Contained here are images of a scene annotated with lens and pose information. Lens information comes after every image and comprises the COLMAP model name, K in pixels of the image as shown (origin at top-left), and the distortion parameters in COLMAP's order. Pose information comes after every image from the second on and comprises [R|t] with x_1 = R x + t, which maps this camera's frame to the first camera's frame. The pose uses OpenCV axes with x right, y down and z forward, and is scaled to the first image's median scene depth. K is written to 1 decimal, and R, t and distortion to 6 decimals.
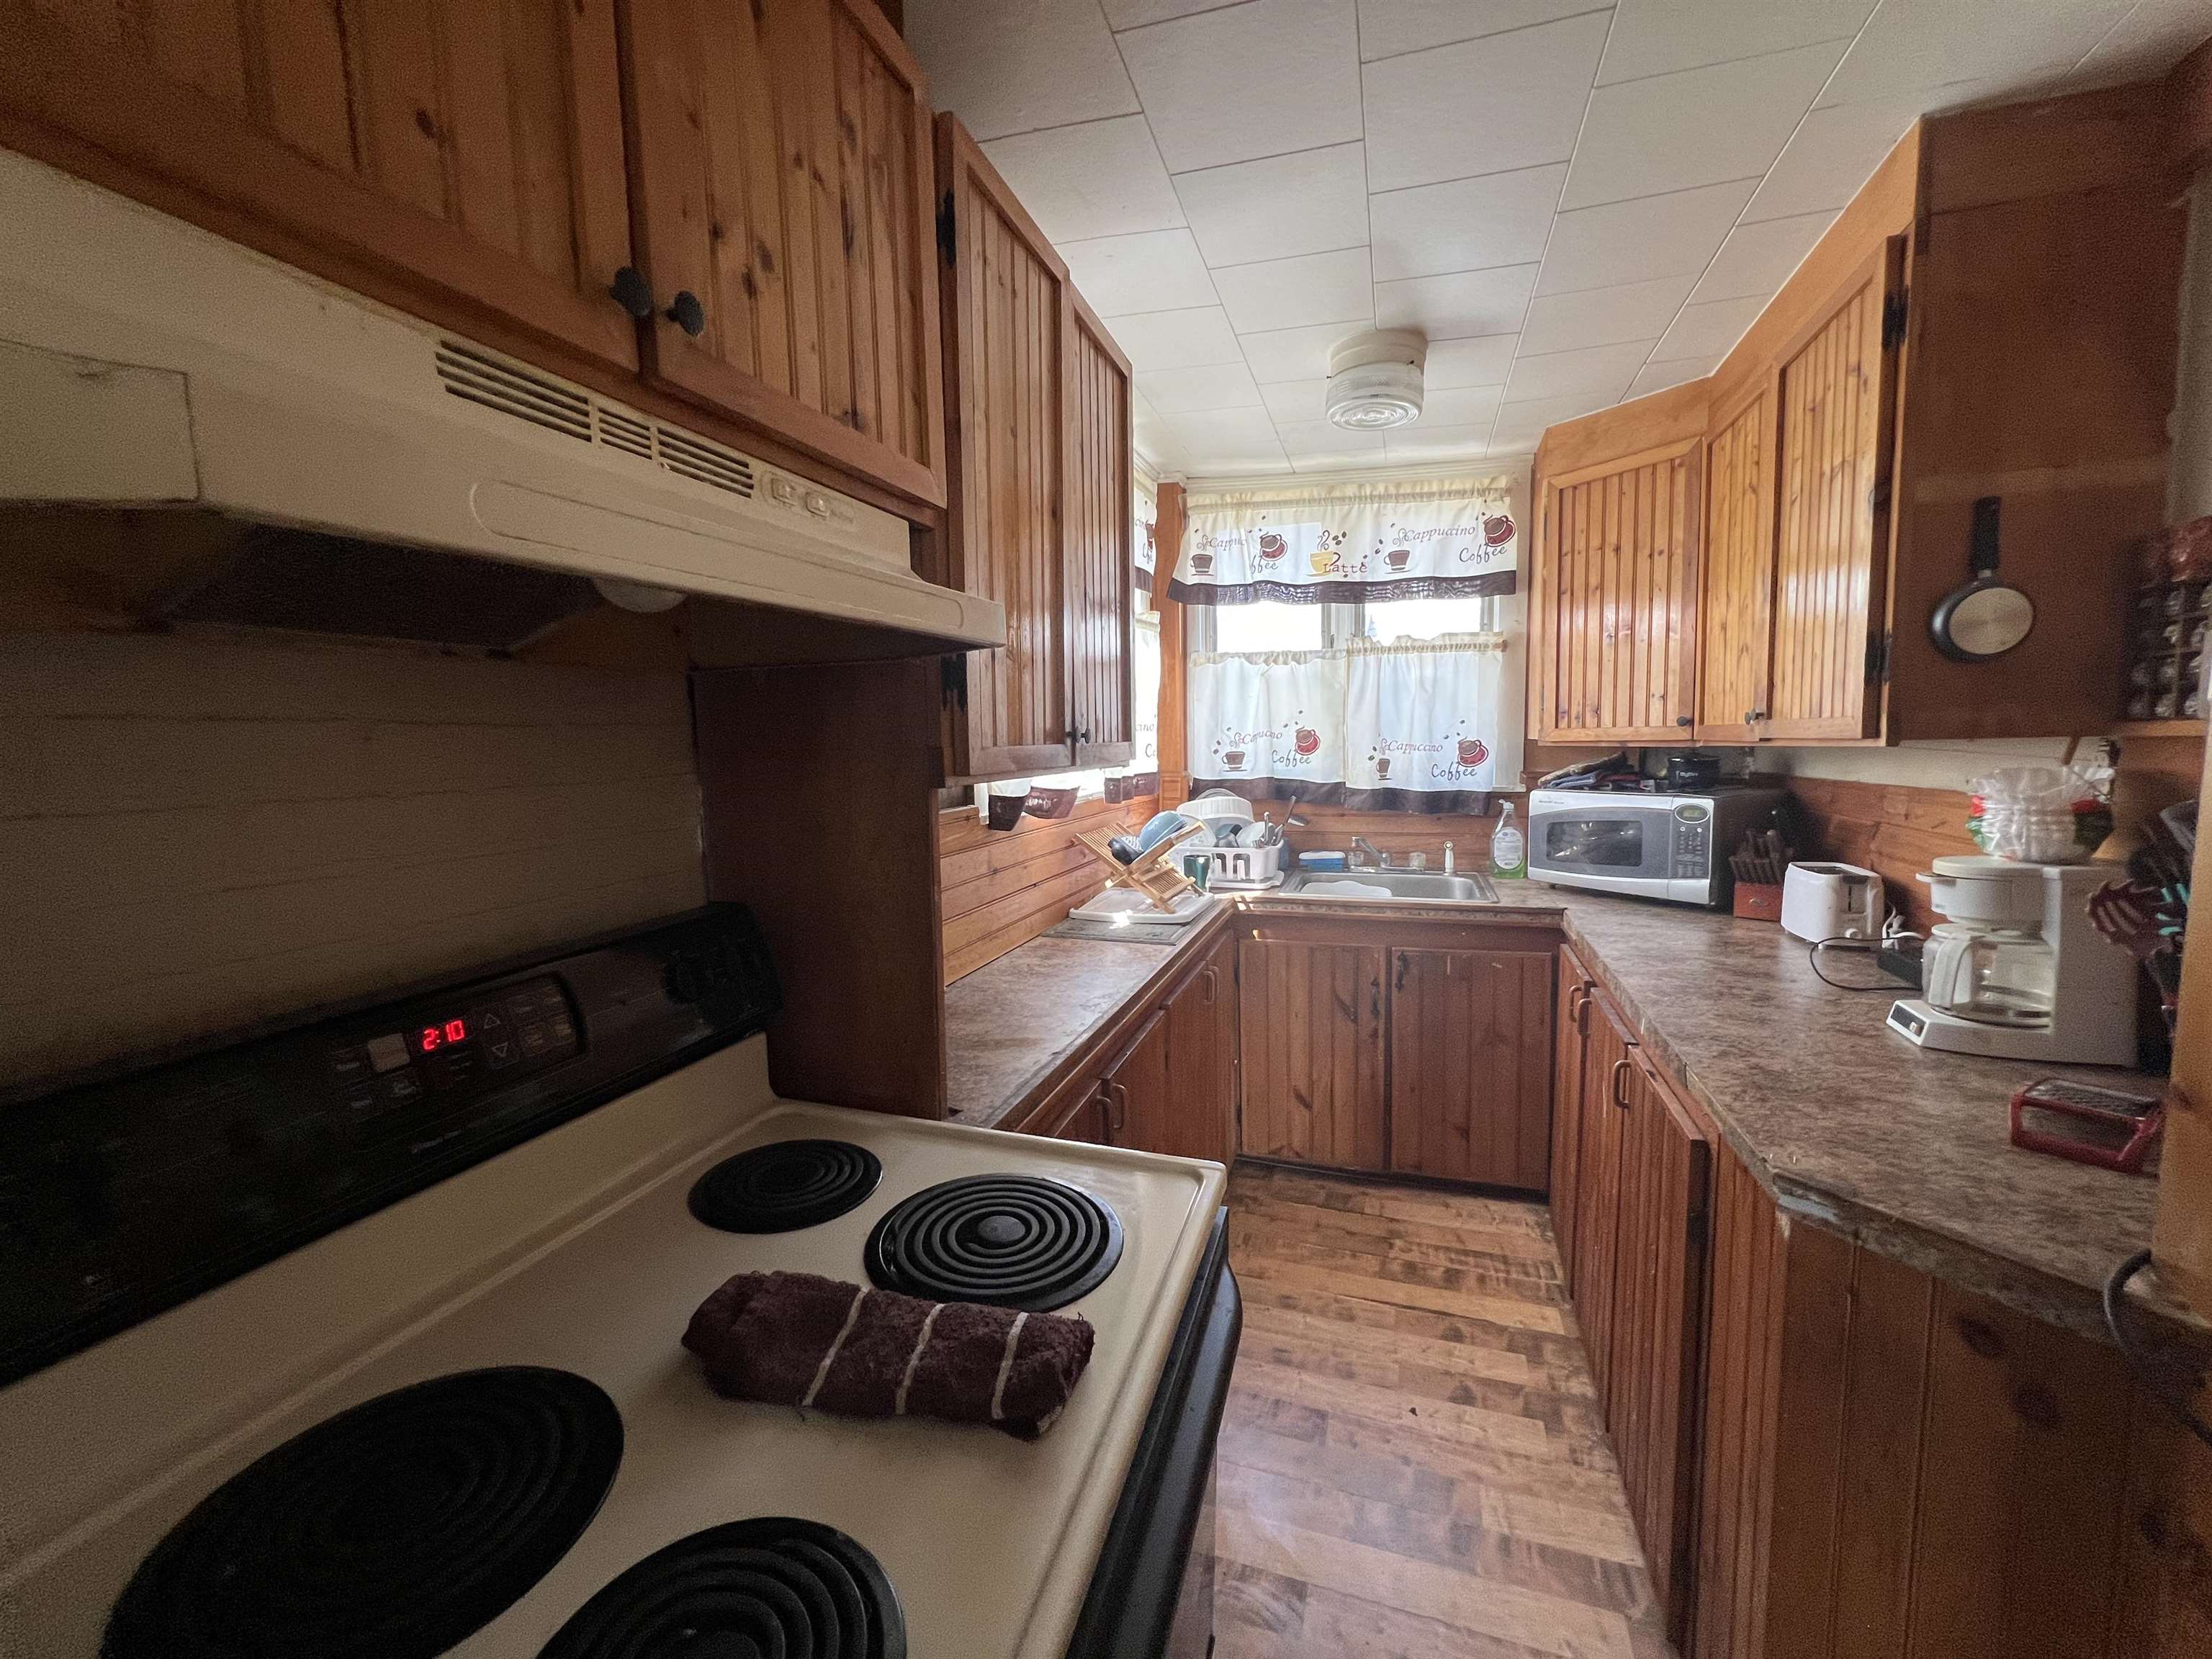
lens RADIAL K [[886.2, 0, 1104.3], [0, 886.2, 826.8], [0, 0, 1]] dist [-0.007771, 0.002571]
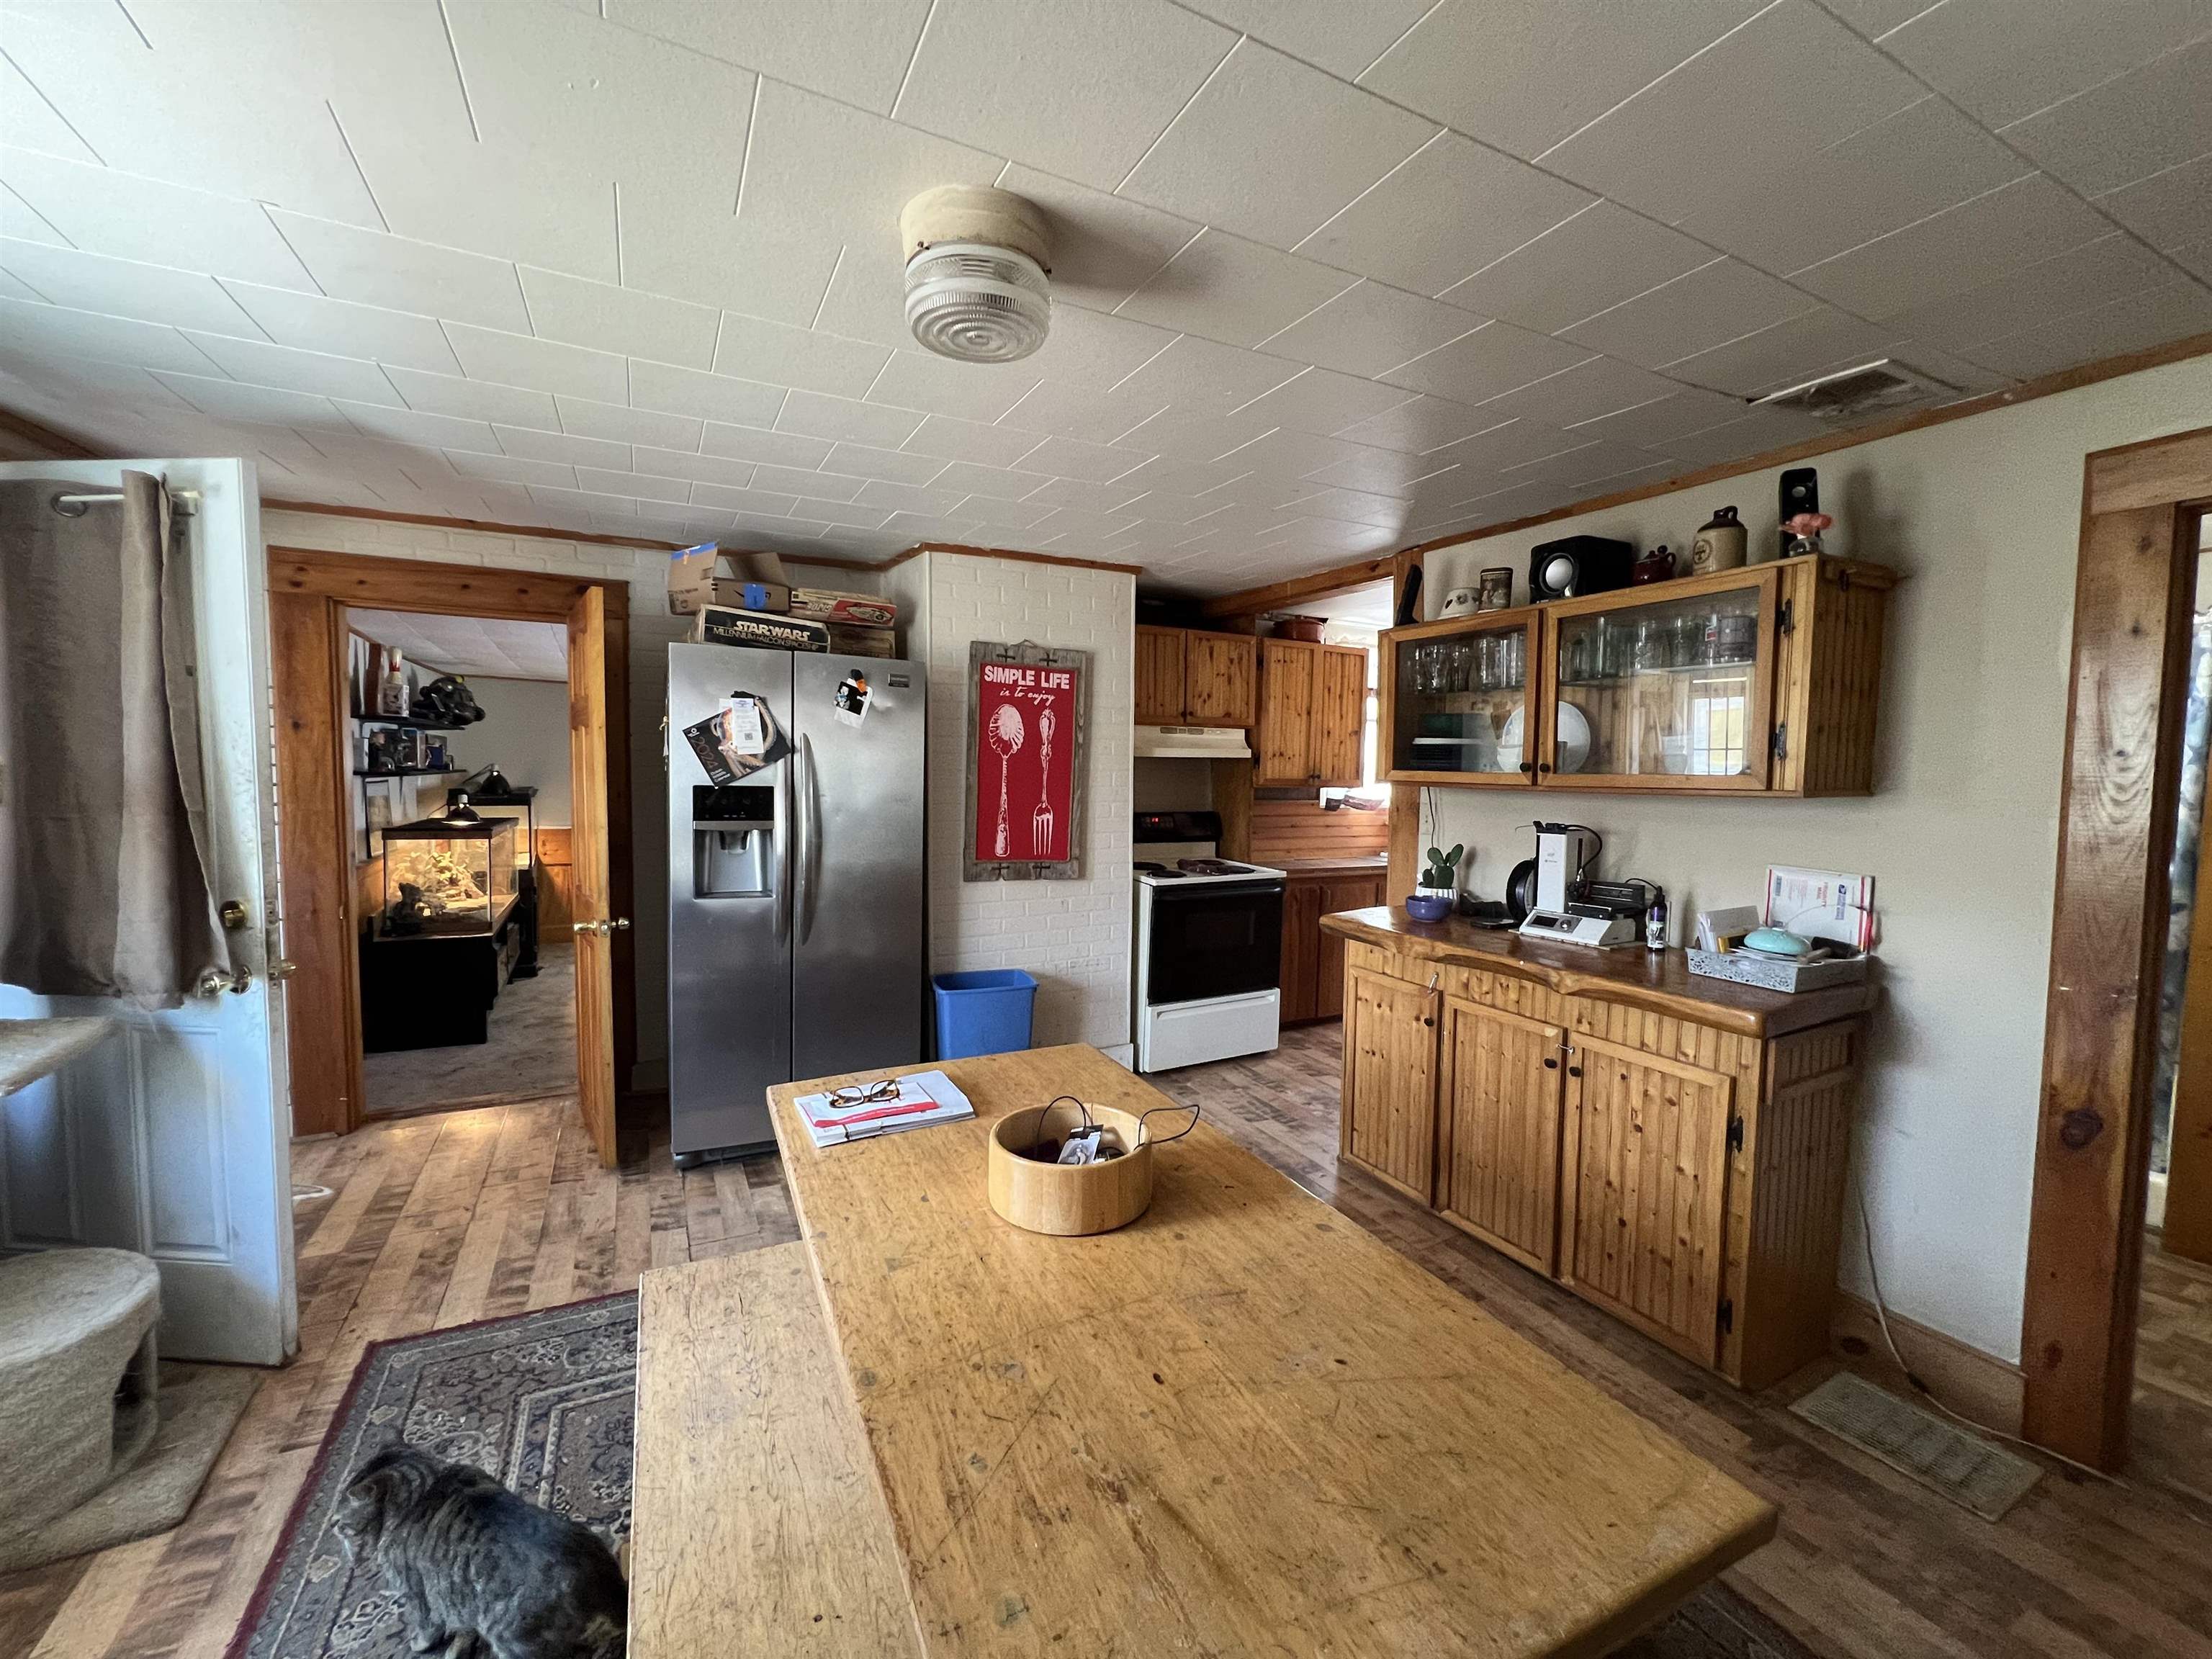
lens RADIAL K [[886.2, 0, 1104.3], [0, 886.2, 826.8], [0, 0, 1]] dist [-0.007771, 0.002571]
pose [[0.723225, 0.073795, -0.686658, 0.896418], [-0.102013, 0.994783, -0.000537, 0.089004], [0.683036, 0.070437, 0.726980, -1.034064]]
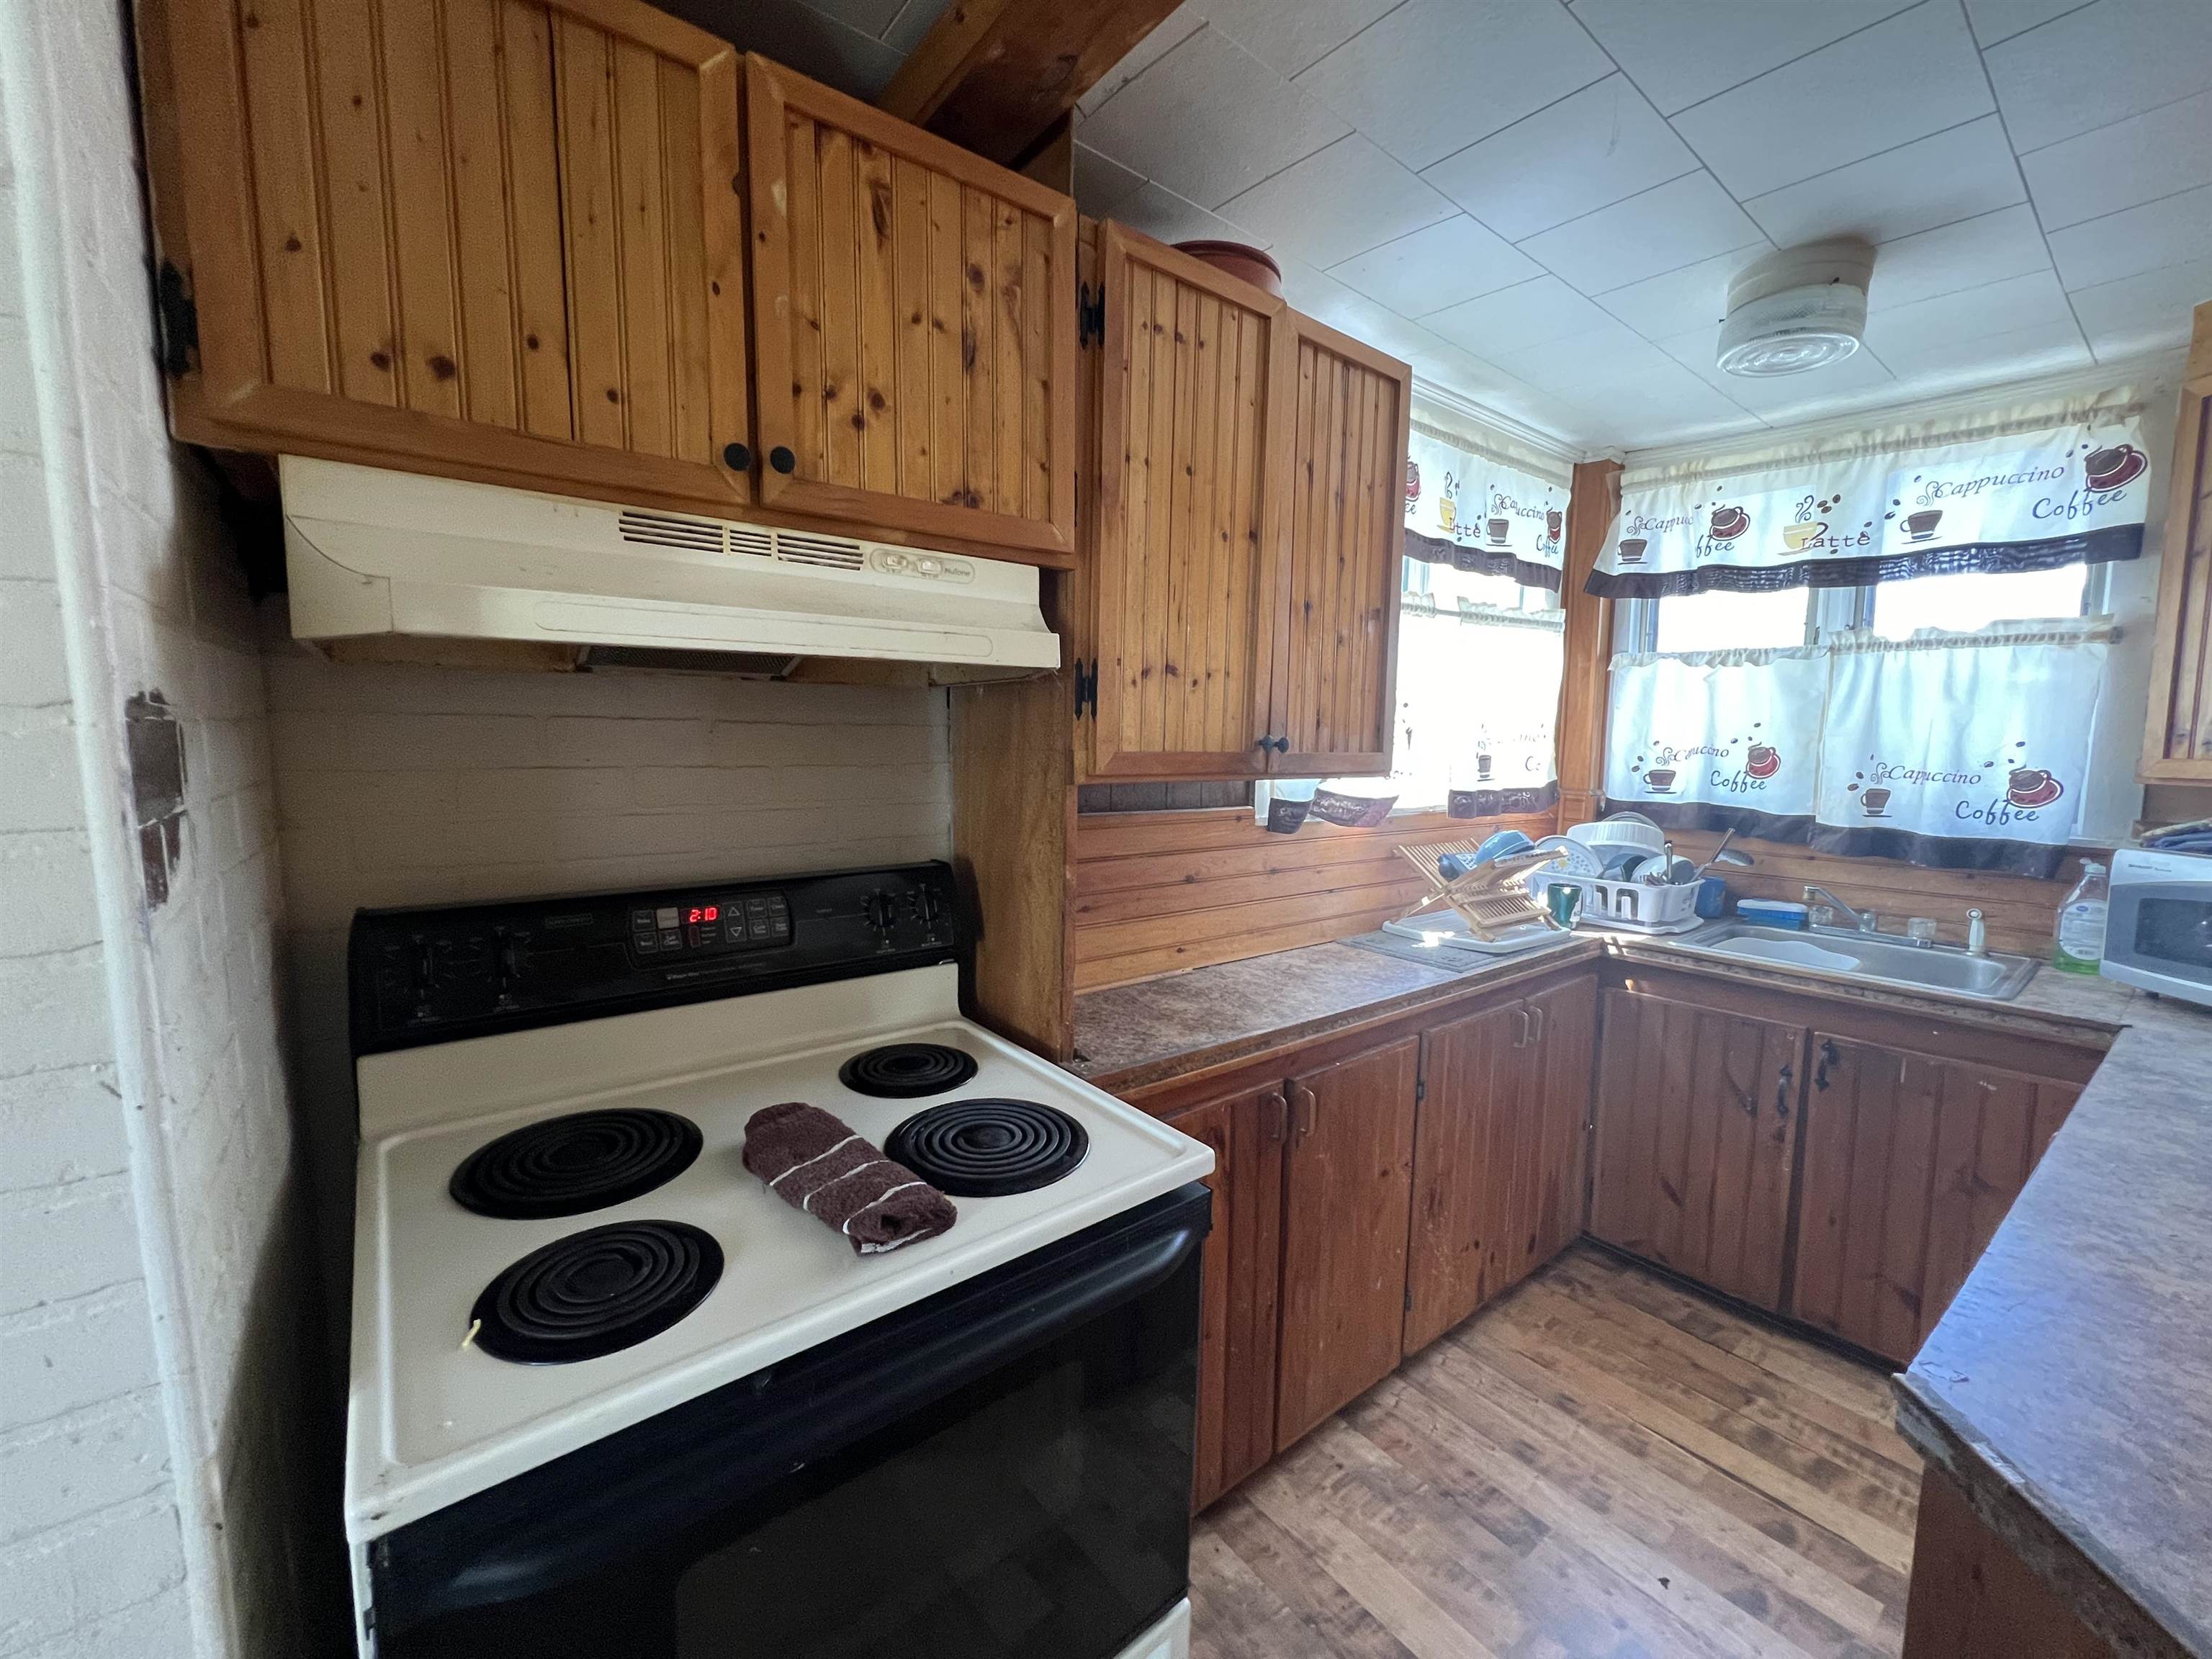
lens RADIAL K [[886.2, 0, 1104.3], [0, 886.2, 826.8], [0, 0, 1]] dist [-0.007771, 0.002571]
pose [[0.834218, 0.084555, -0.544914, 0.200155], [-0.085124, 0.996075, 0.024243, -0.007635], [0.544825, 0.026161, 0.838142, 0.008482]]
